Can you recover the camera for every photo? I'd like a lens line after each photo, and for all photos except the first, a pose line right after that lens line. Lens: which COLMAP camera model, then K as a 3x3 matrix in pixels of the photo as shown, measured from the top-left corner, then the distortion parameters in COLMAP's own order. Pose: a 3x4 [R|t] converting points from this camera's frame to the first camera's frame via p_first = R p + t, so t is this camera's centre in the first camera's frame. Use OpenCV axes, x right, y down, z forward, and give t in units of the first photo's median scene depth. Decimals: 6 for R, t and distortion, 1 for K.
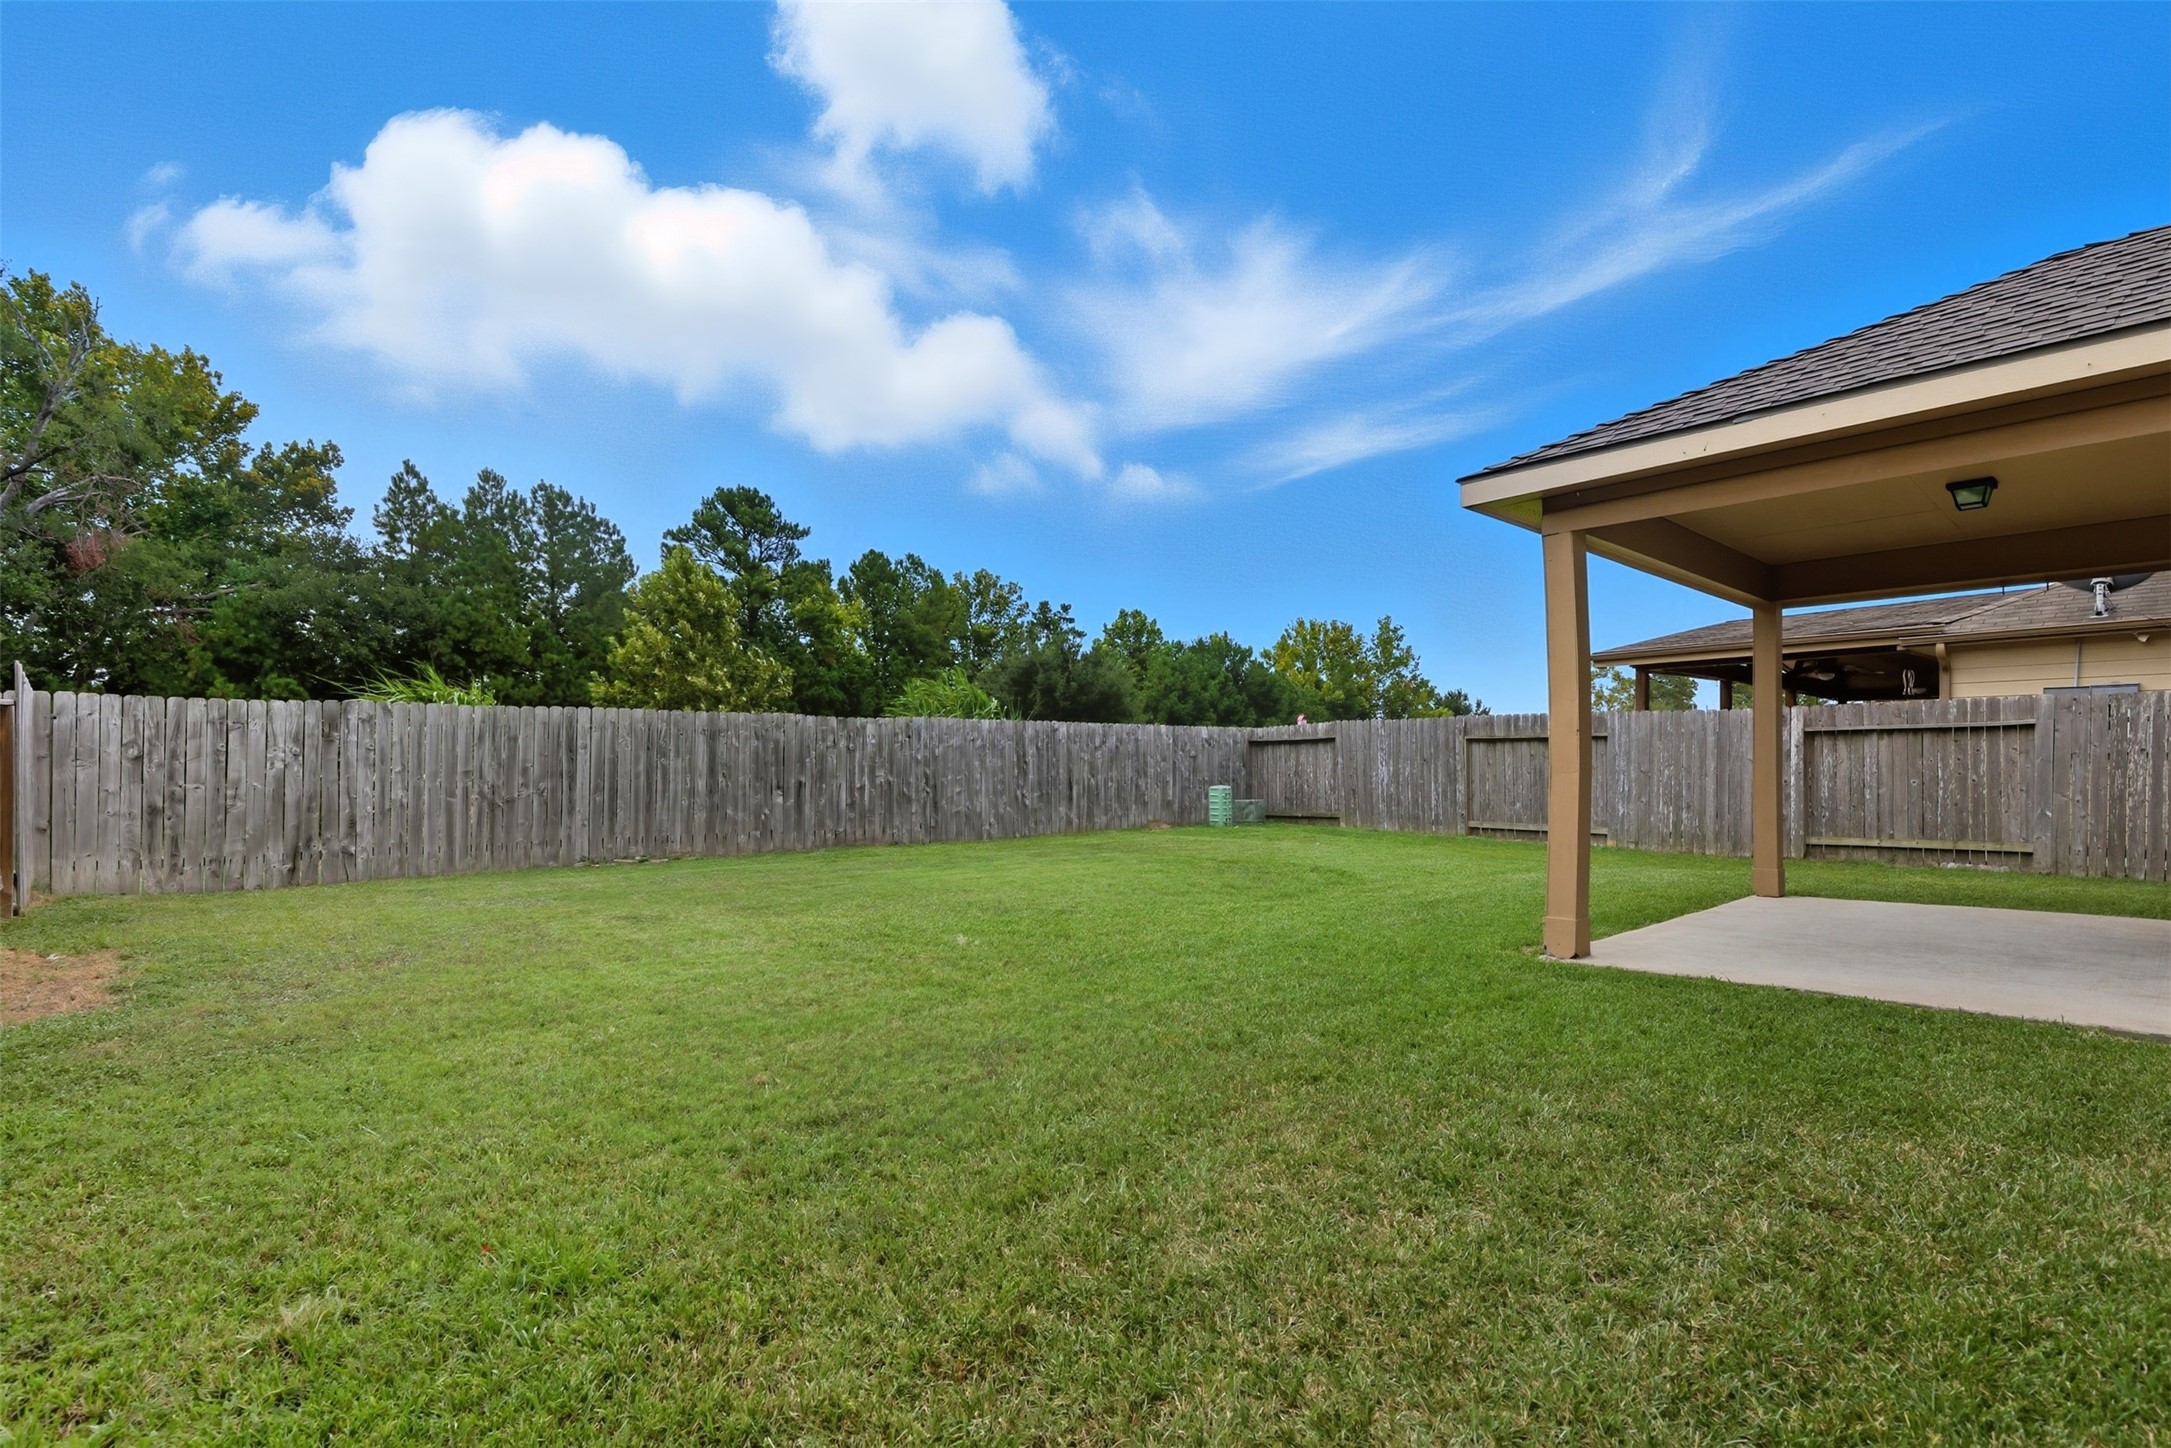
lens RADIAL K [[1000.6, 0, 1094.4], [0, 1000.6, 758.1], [0, 0, 1]] dist [-0.000326, 0.000478]
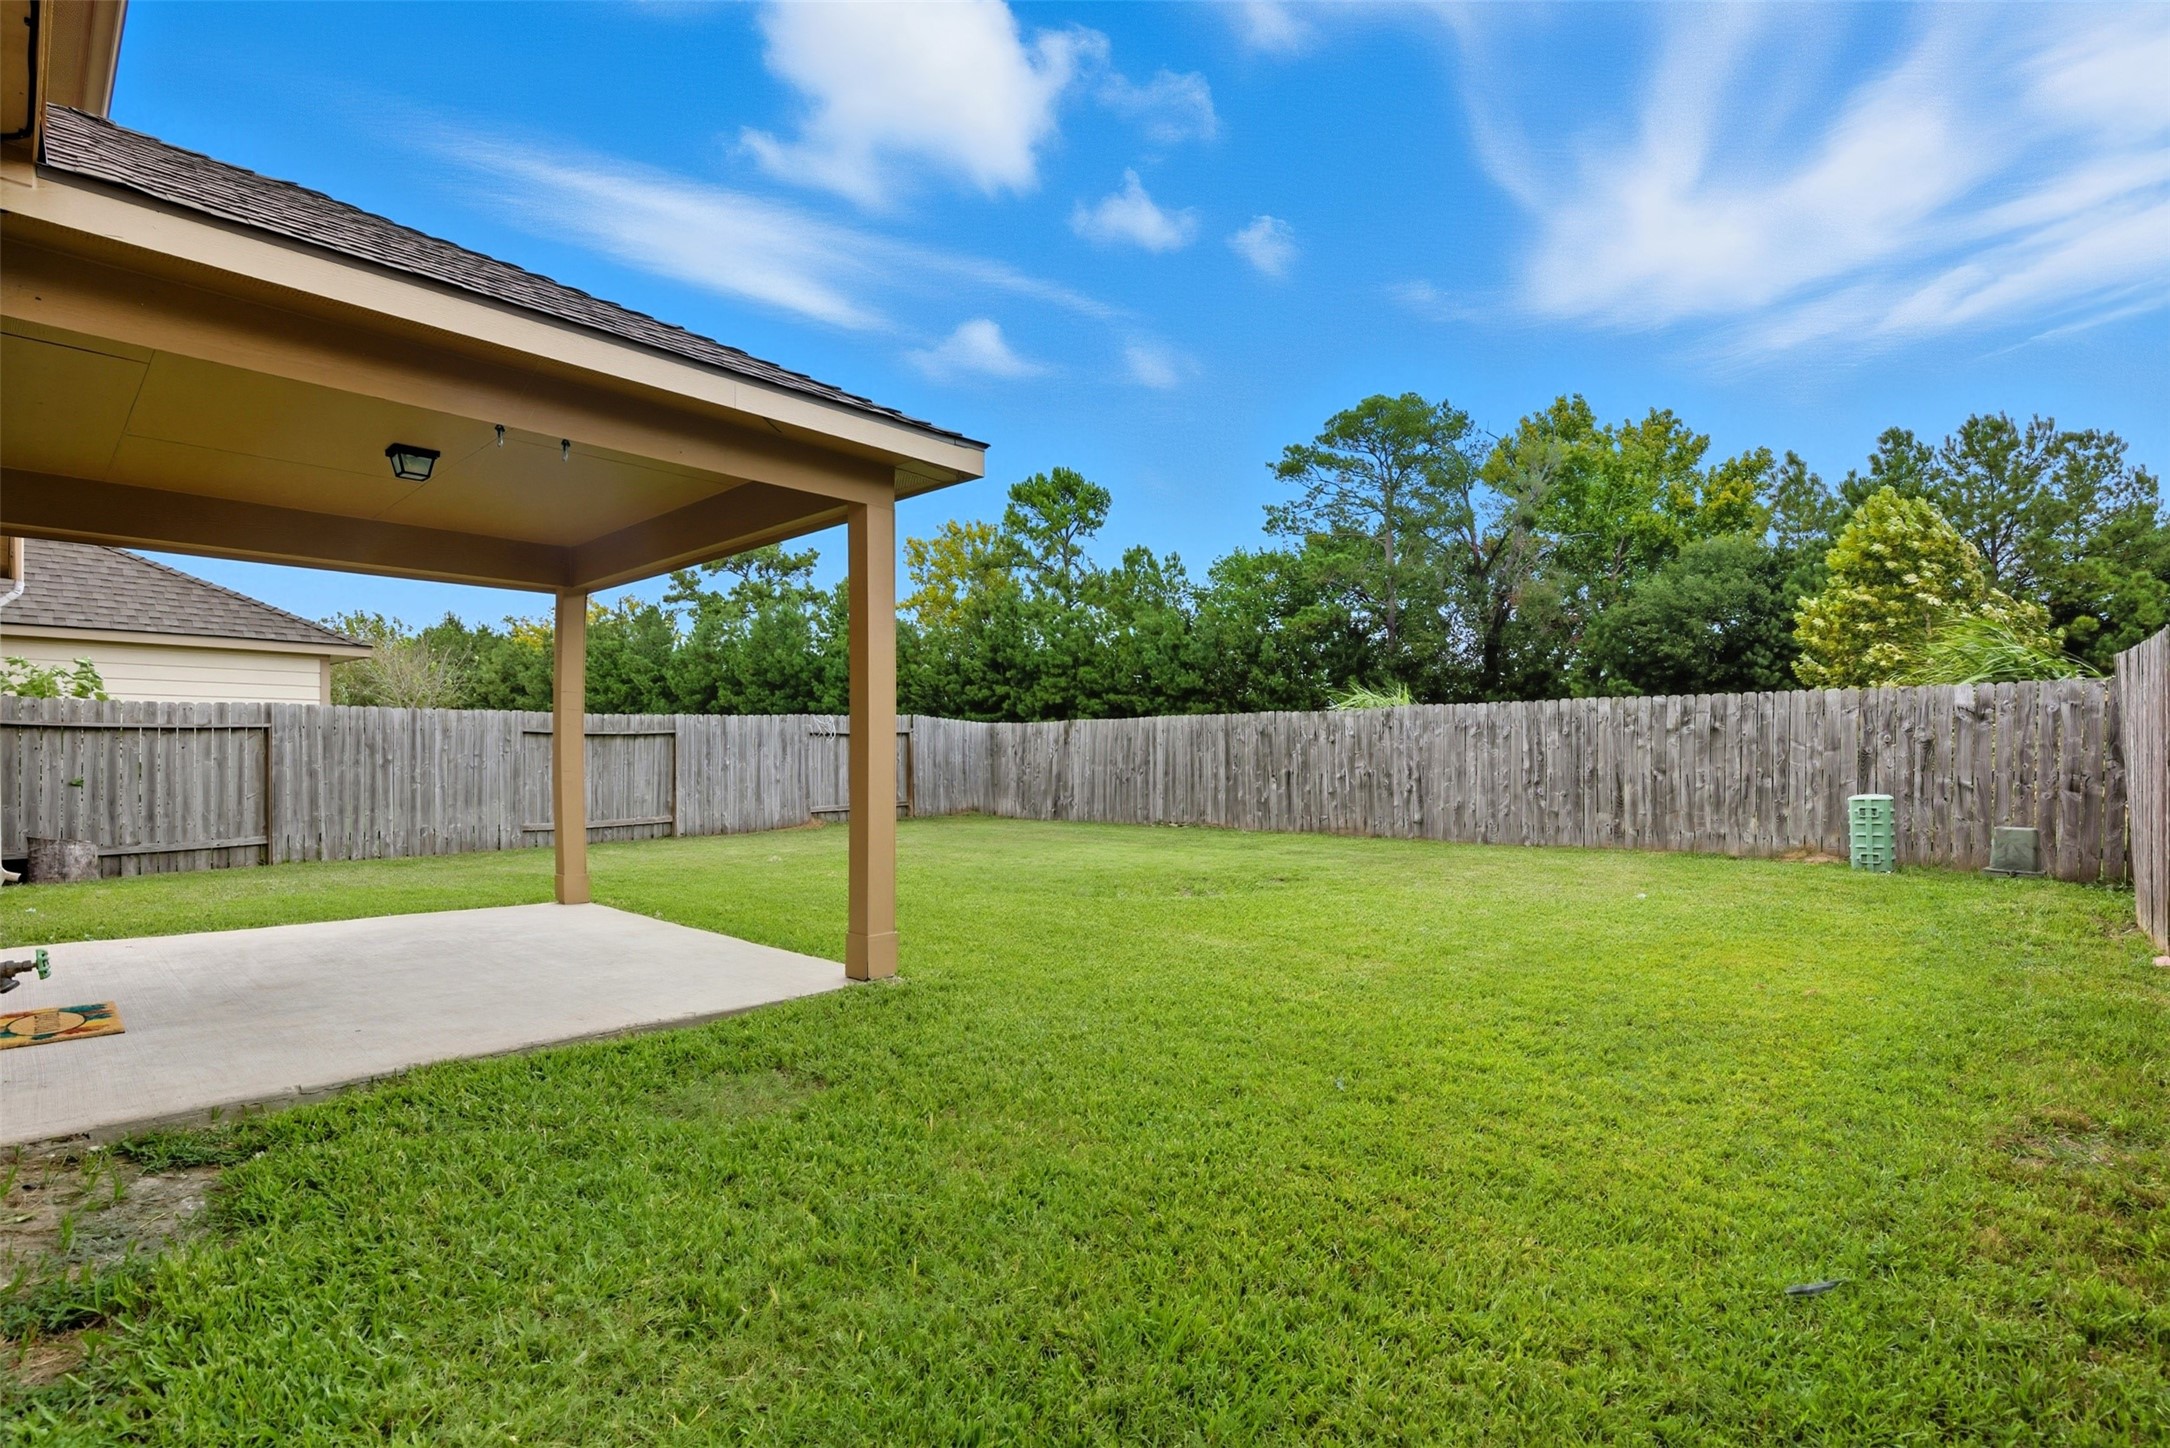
lens RADIAL K [[1000.1, 0, 1093.9], [0, 1000.1, 758.1], [0, 0, 1]] dist [-0.000326, 0.000478]
pose [[0.079929, 0.003498, -0.996794, 0.693326], [0.009337, 0.999947, 0.004258, 0.001660], [0.996757, -0.009647, 0.079892, 0.584670]]
